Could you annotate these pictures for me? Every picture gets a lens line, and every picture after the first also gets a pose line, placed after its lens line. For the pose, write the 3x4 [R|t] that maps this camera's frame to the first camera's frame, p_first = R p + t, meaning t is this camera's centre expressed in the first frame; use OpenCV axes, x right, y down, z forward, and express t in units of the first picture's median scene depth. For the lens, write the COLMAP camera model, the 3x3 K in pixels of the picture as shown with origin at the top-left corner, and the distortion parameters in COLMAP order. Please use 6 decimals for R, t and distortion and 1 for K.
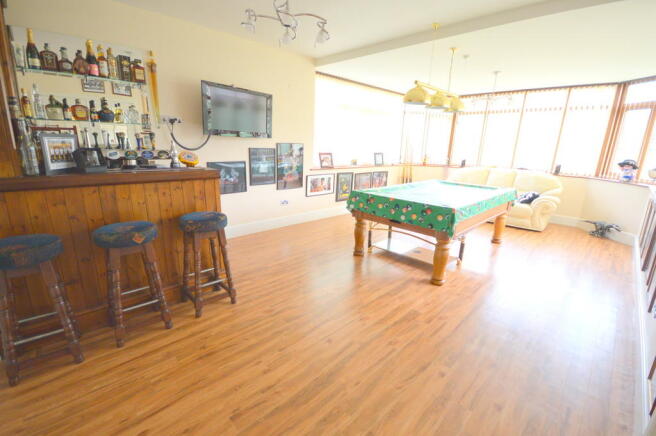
lens RADIAL K [[297.9, 0, 327.5], [0, 297.9, 216.3], [0, 0, 1]] dist [0.000320, 0.000056]
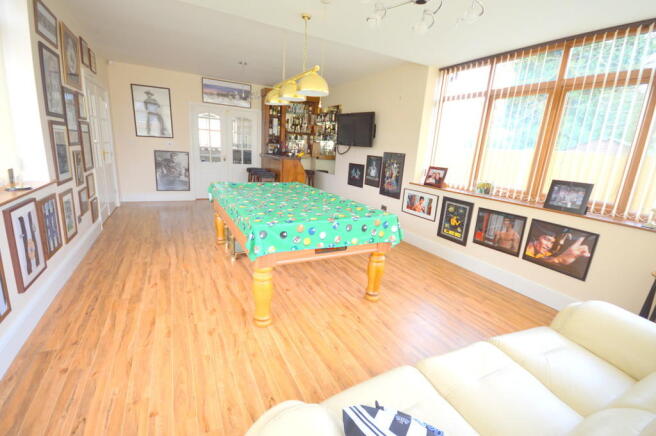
lens RADIAL K [[297.9, 0, 327.9], [0, 297.9, 217.7], [0, 0, 1]] dist [0.000320, 0.000056]
pose [[-0.300139, 0.168326, -0.938926, 0.850326], [-0.301011, 0.917302, 0.260671, -0.215677], [0.905157, 0.360865, -0.224651, 0.999936]]
